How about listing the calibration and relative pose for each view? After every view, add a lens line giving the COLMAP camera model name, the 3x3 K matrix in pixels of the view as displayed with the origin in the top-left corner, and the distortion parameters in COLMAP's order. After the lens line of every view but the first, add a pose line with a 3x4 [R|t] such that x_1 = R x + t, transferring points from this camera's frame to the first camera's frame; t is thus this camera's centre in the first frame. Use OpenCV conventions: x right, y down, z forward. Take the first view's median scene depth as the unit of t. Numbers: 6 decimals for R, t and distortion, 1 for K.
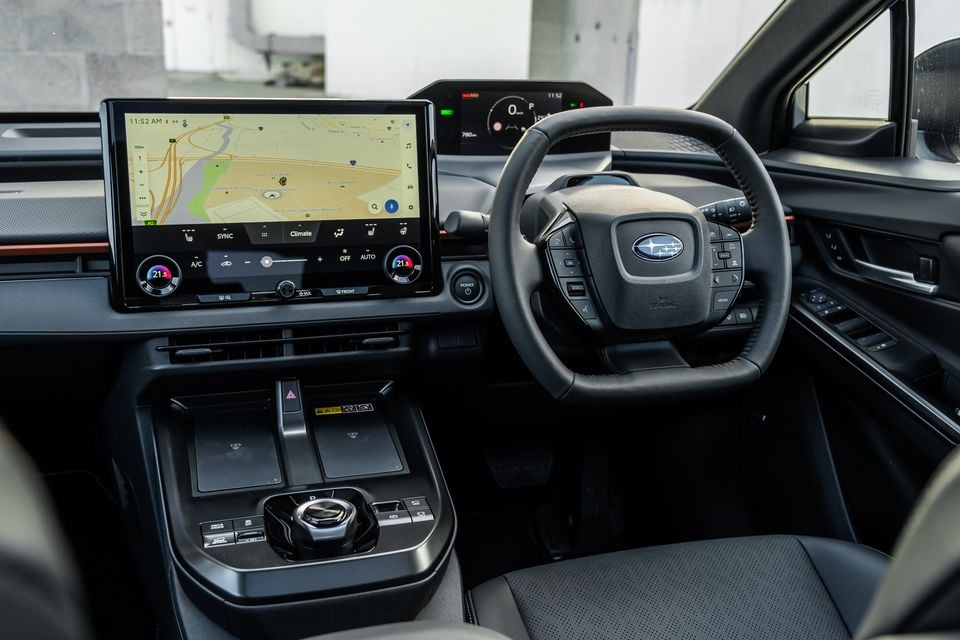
lens RADIAL K [[1038.1, 0, 498.8], [0, 1038.1, 298.3], [0, 0, 1]] dist [0.034234, 0.028123]
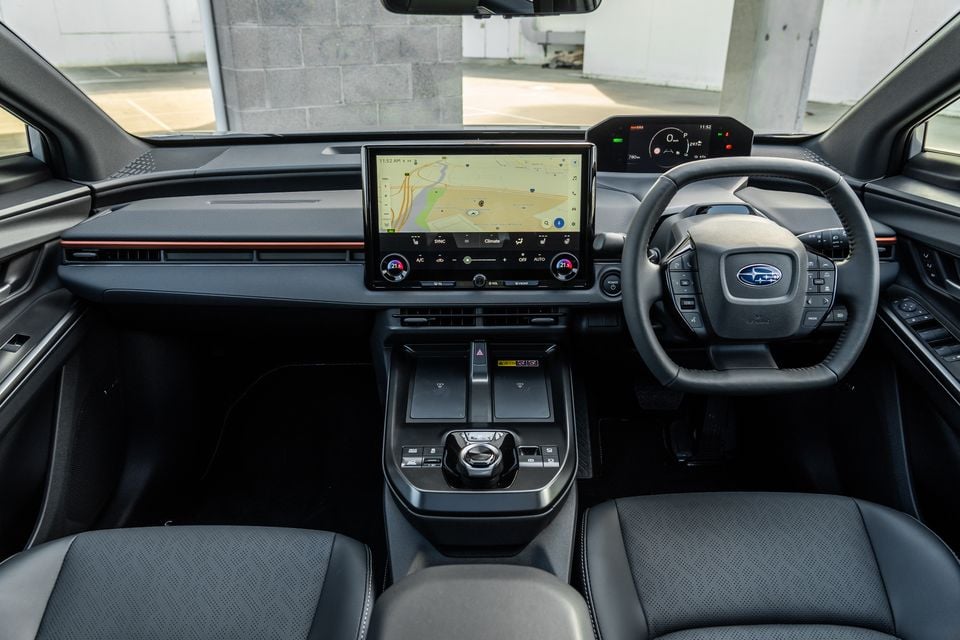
lens RADIAL K [[697.2, 0, 476.5], [0, 697.2, 311.4], [0, 0, 1]] dist [-0.025899, 0.002770]
pose [[0.951374, 0.092365, -0.293864, 0.075331], [-0.049361, 0.987371, 0.150540, -0.110368], [0.304058, -0.128714, 0.943918, 0.095912]]
